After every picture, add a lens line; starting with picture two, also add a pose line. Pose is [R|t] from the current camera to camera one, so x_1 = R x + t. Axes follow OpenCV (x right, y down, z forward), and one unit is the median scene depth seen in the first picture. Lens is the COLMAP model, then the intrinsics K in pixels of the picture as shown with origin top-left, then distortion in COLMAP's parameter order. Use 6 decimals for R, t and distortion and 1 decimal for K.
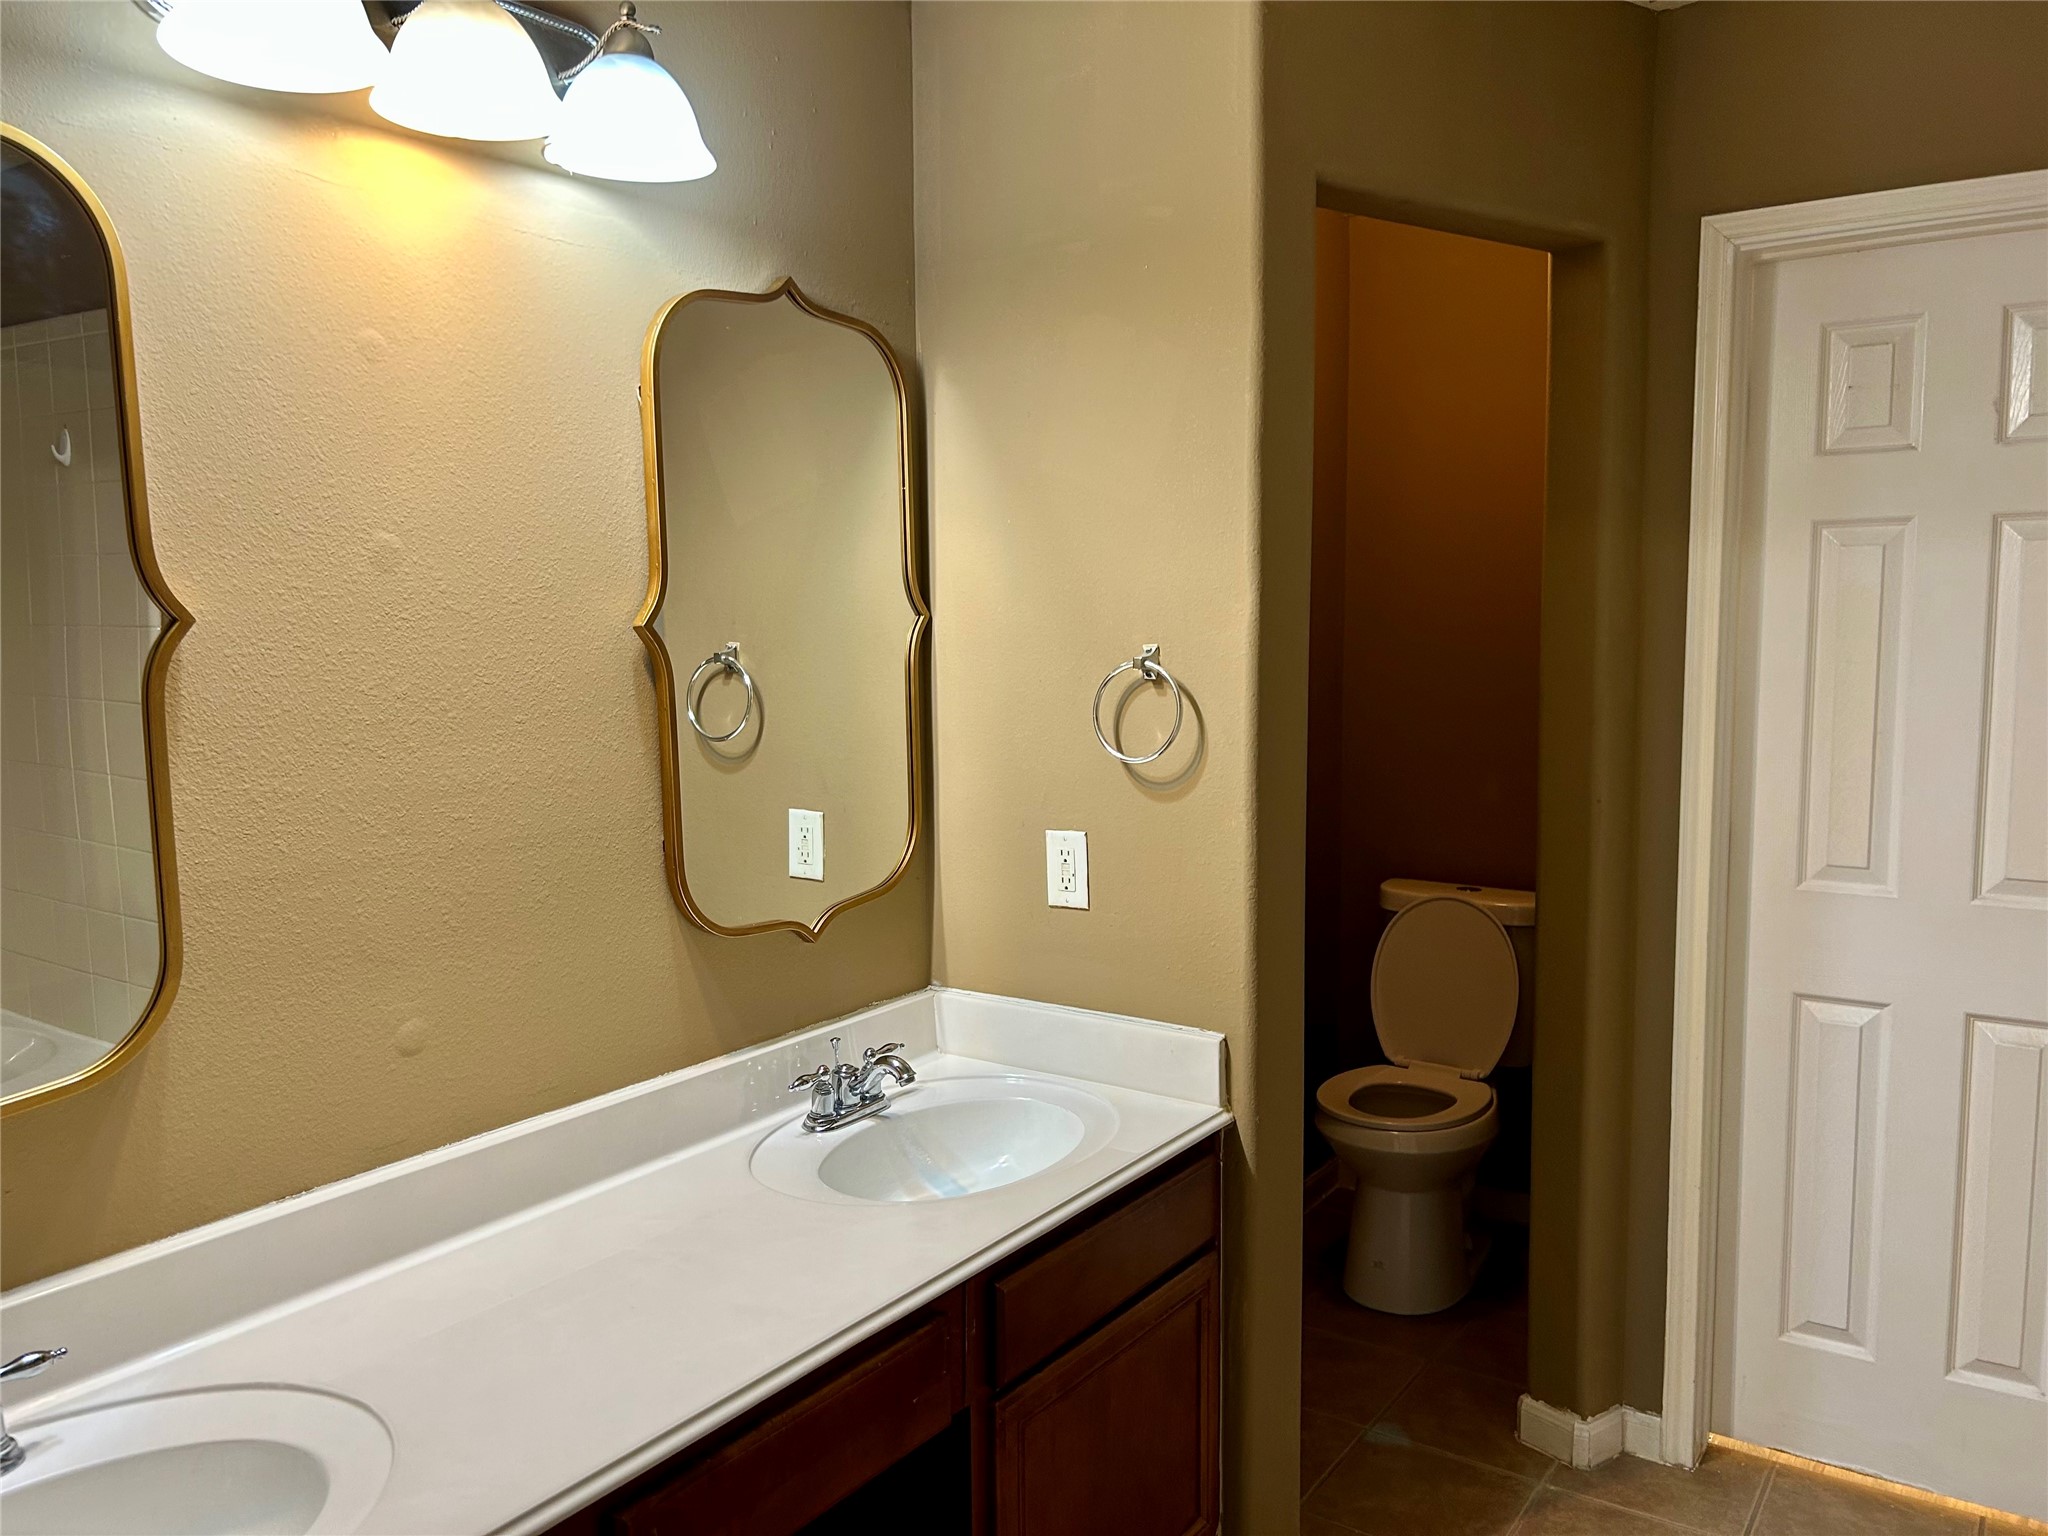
lens RADIAL K [[1540.8, 0, 1016.7], [0, 1540.8, 781.1], [0, 0, 1]] dist [0.066893, -0.082326]
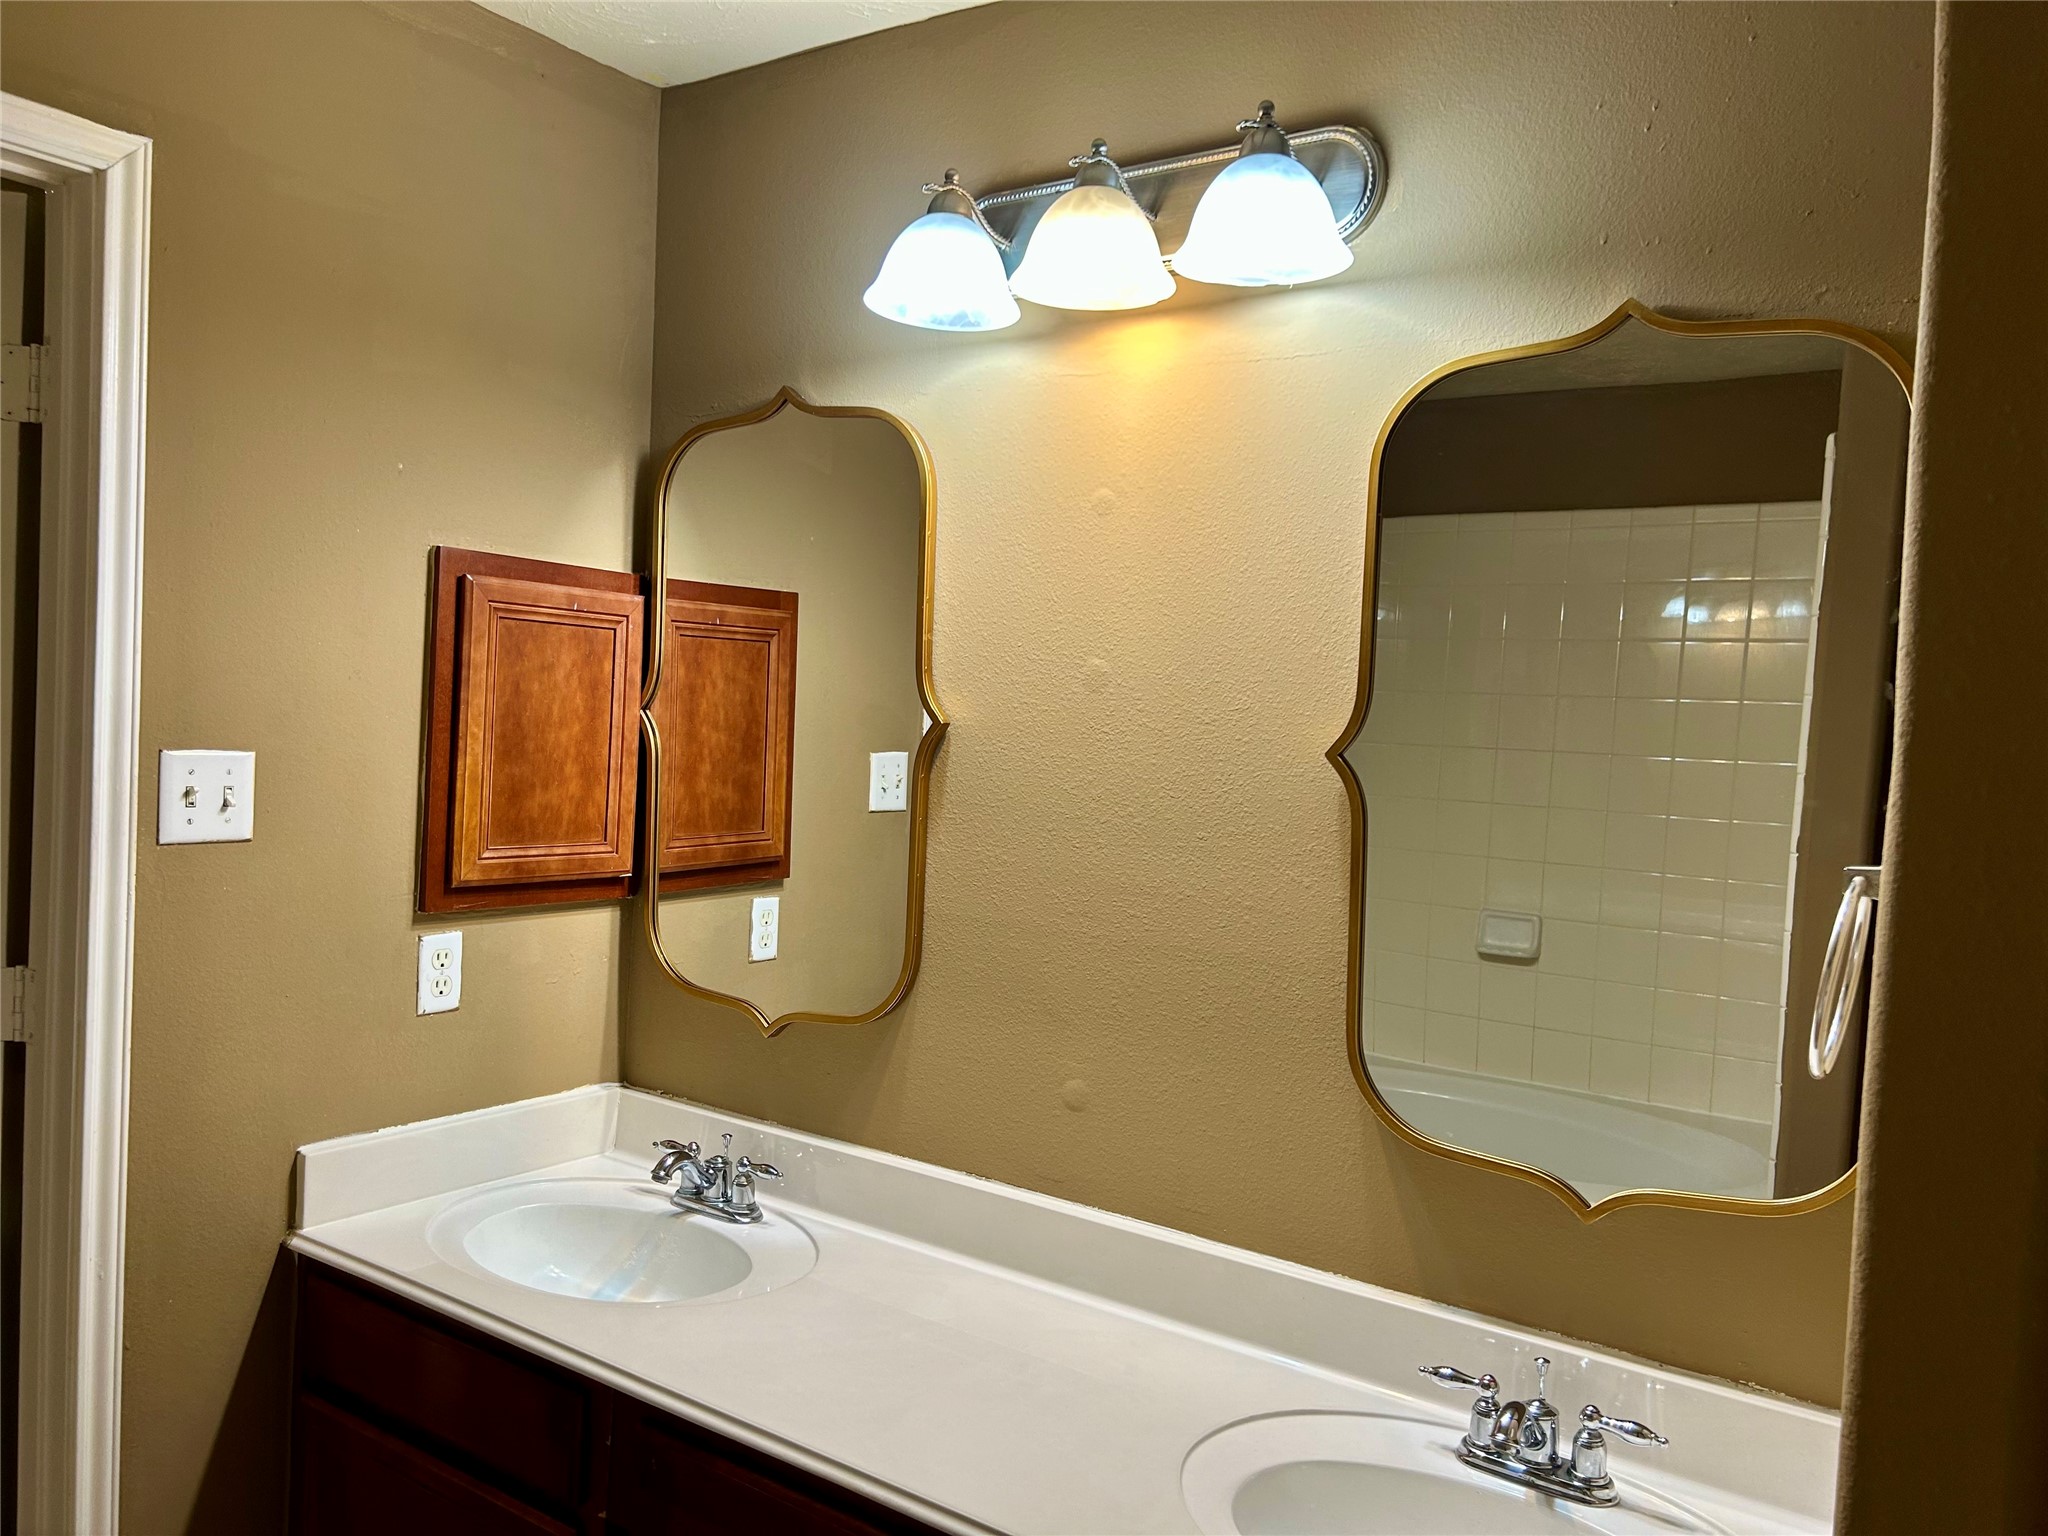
lens RADIAL K [[1540.8, 0, 1020.0], [0, 1540.8, 773.0], [0, 0, 1]] dist [0.066893, -0.082326]
pose [[-0.013691, 0.057329, -0.998261, 0.732055], [-0.148326, 0.987193, 0.058727, -0.129731], [0.988844, 0.148872, -0.005012, 0.928872]]
